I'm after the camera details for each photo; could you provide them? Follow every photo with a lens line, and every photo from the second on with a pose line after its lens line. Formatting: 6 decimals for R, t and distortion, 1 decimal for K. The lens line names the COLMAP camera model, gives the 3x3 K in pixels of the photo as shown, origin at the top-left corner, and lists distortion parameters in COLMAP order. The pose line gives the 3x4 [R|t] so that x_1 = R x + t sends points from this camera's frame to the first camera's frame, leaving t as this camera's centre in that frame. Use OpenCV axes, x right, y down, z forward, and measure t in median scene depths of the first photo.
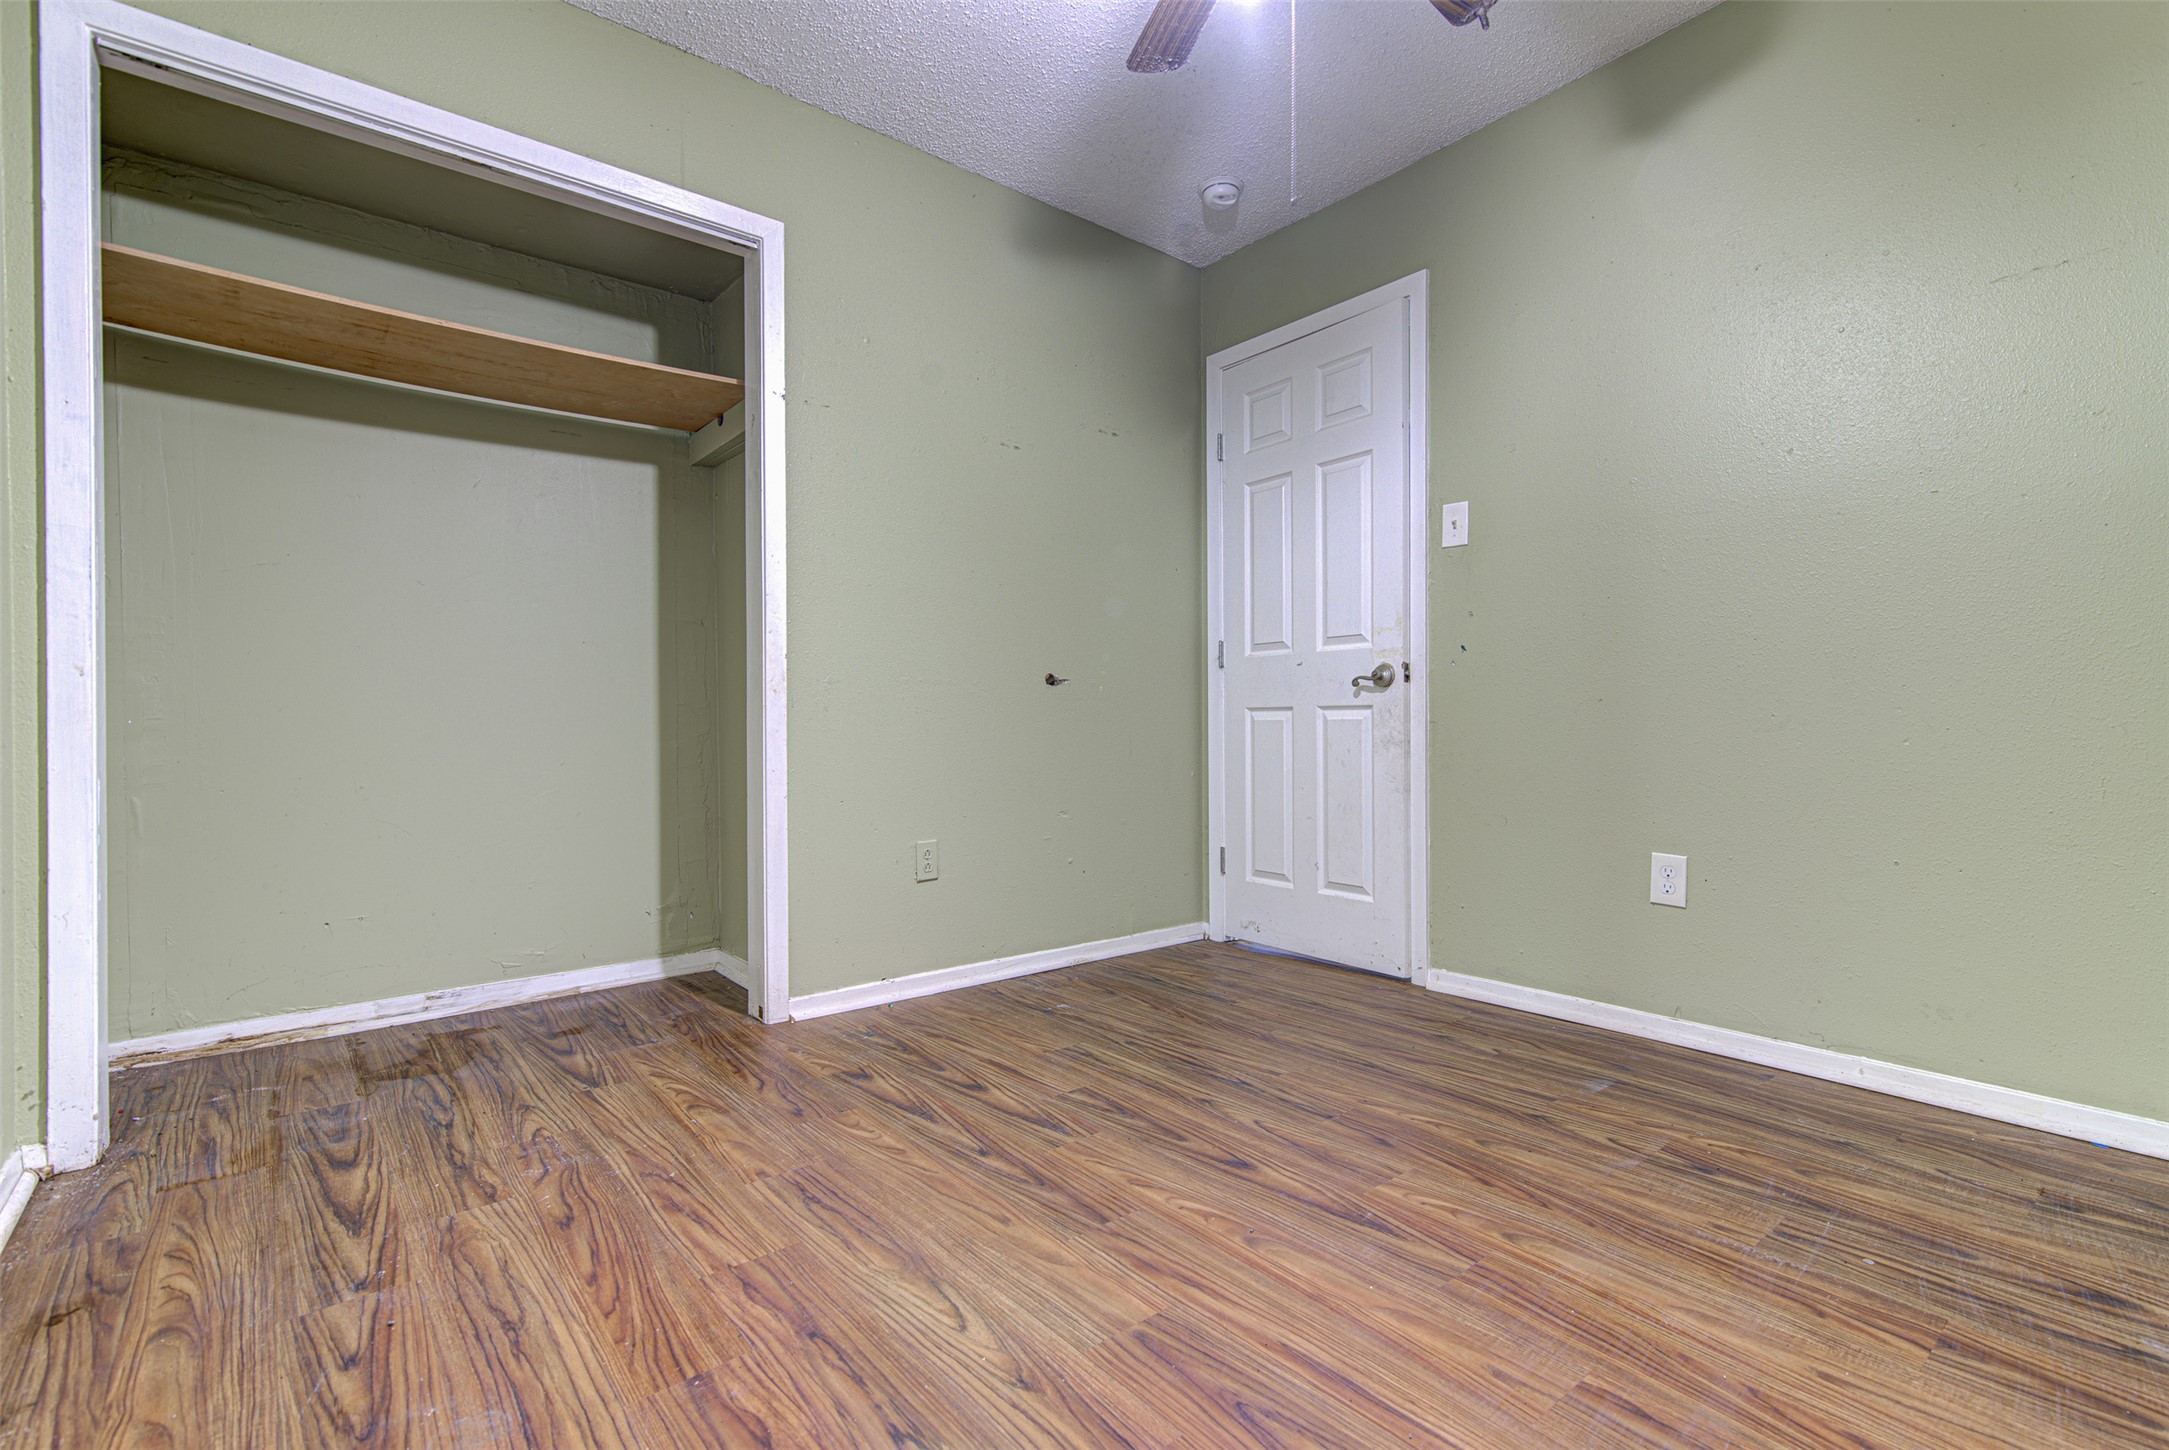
lens RADIAL K [[992.3, 0, 1084.8], [0, 992.3, 727.5], [0, 0, 1]] dist [0.001822, 0.000106]
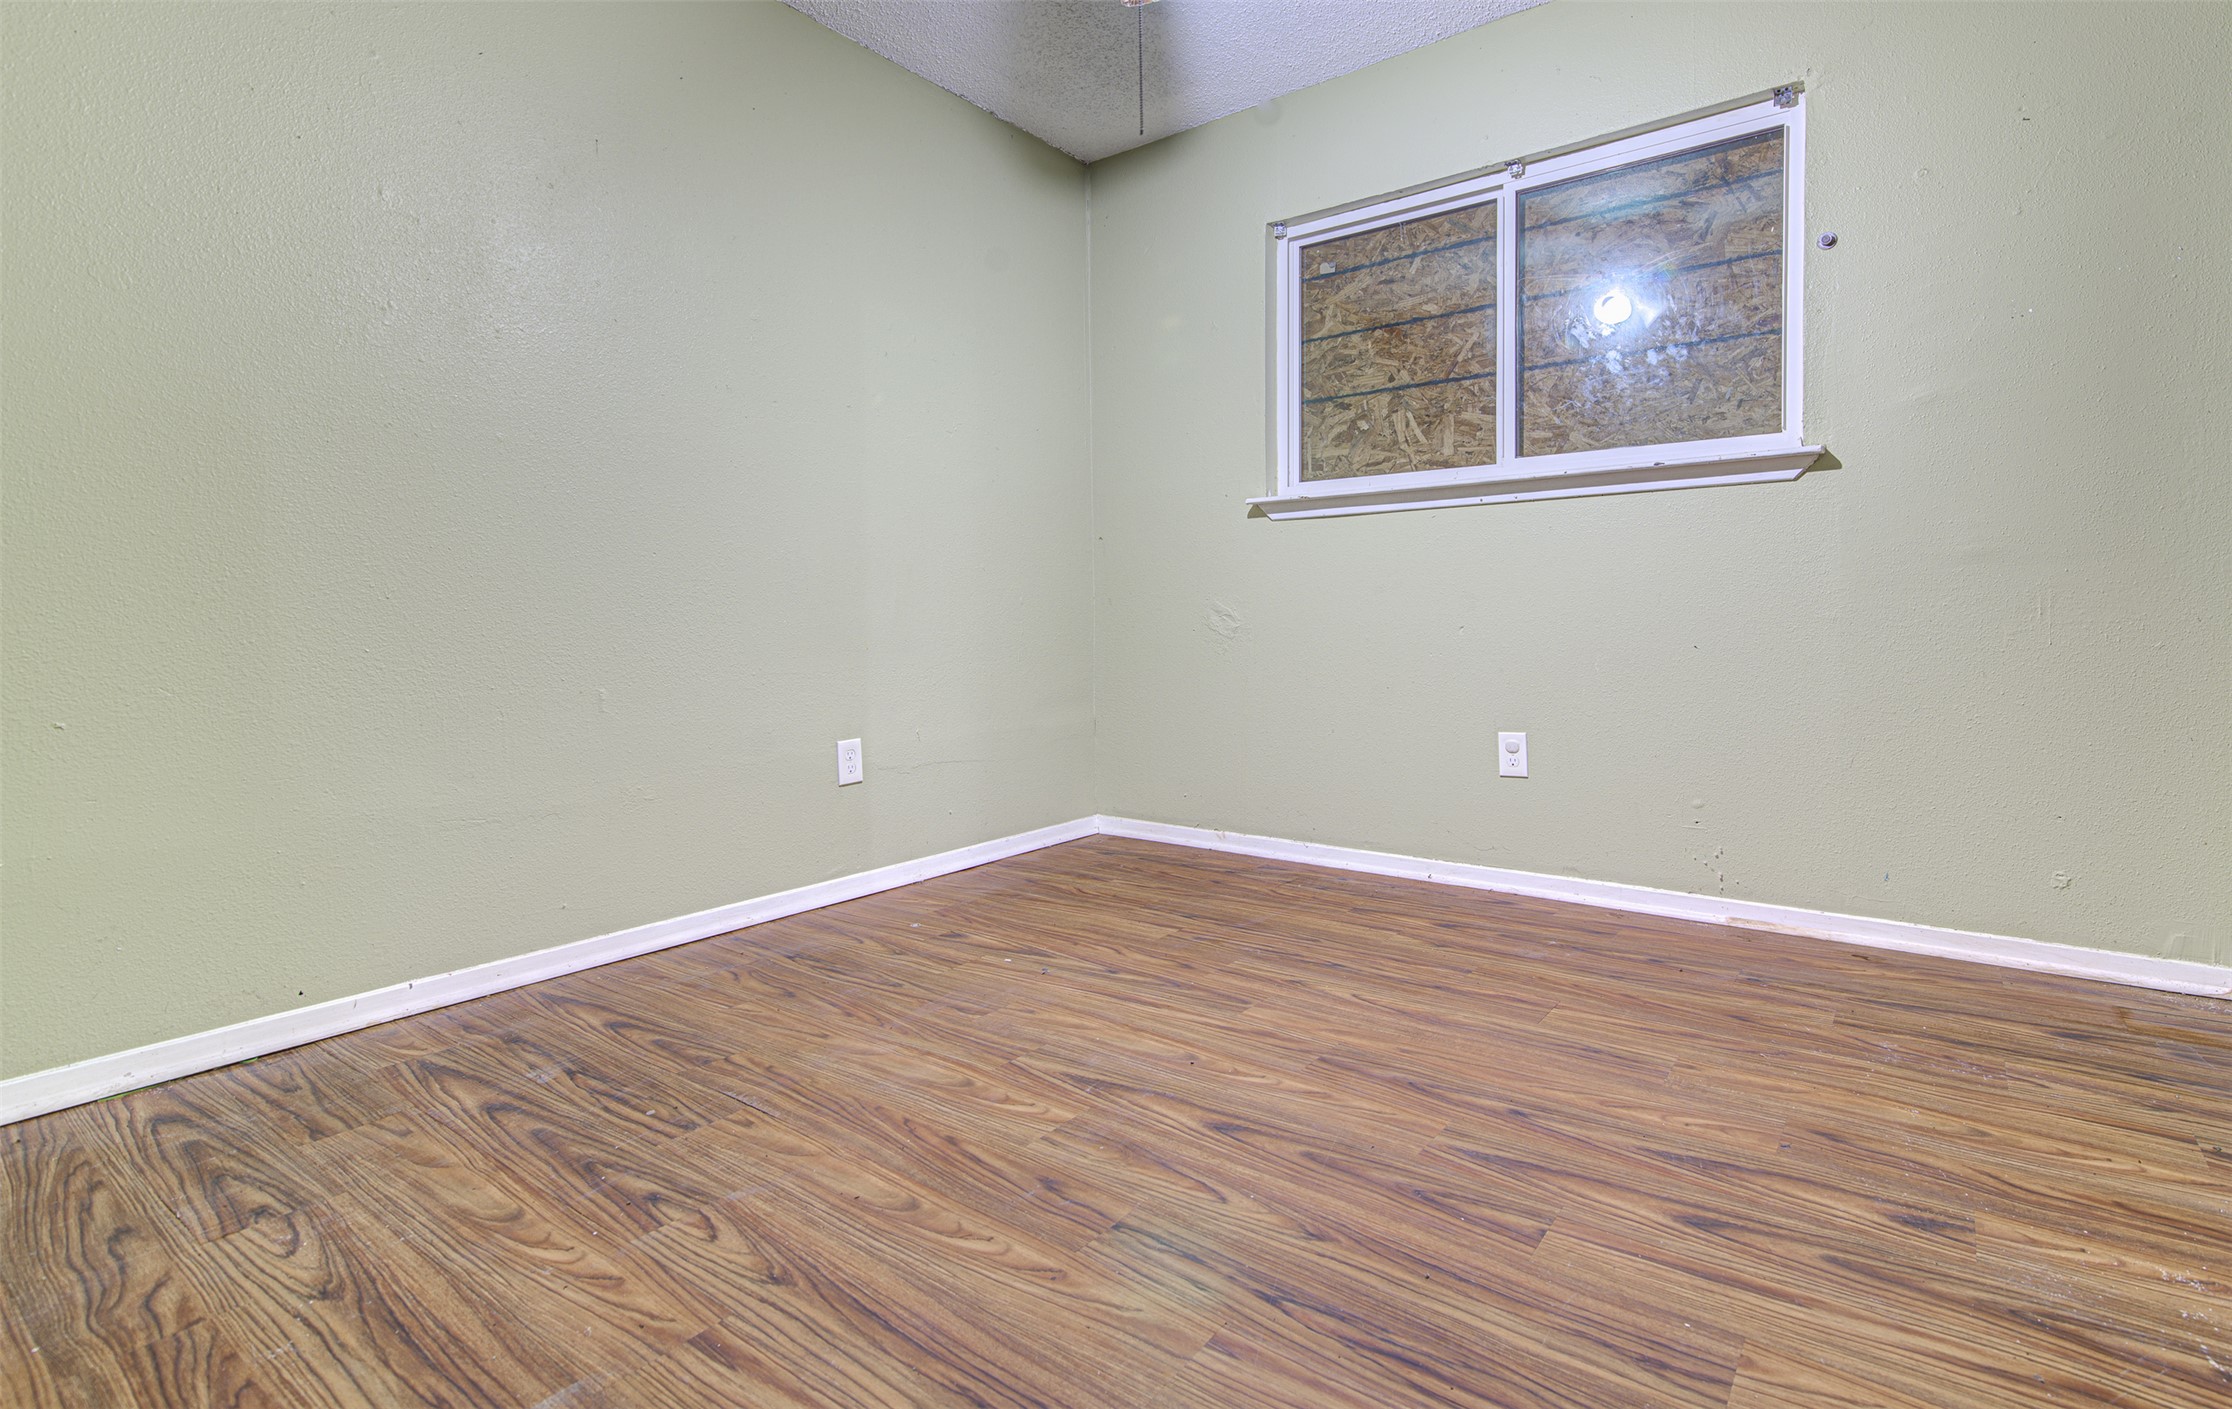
lens RADIAL K [[1120.0, 0, 1117.0], [0, 1120.0, 704.4], [0, 0, 1]] dist [0.000877, -0.000073]
pose [[-0.977824, 0.032022, -0.206968, 0.438686], [0.016748, 0.997033, 0.075133, 0.000354], [0.208760, 0.070000, -0.975459, 1.912531]]
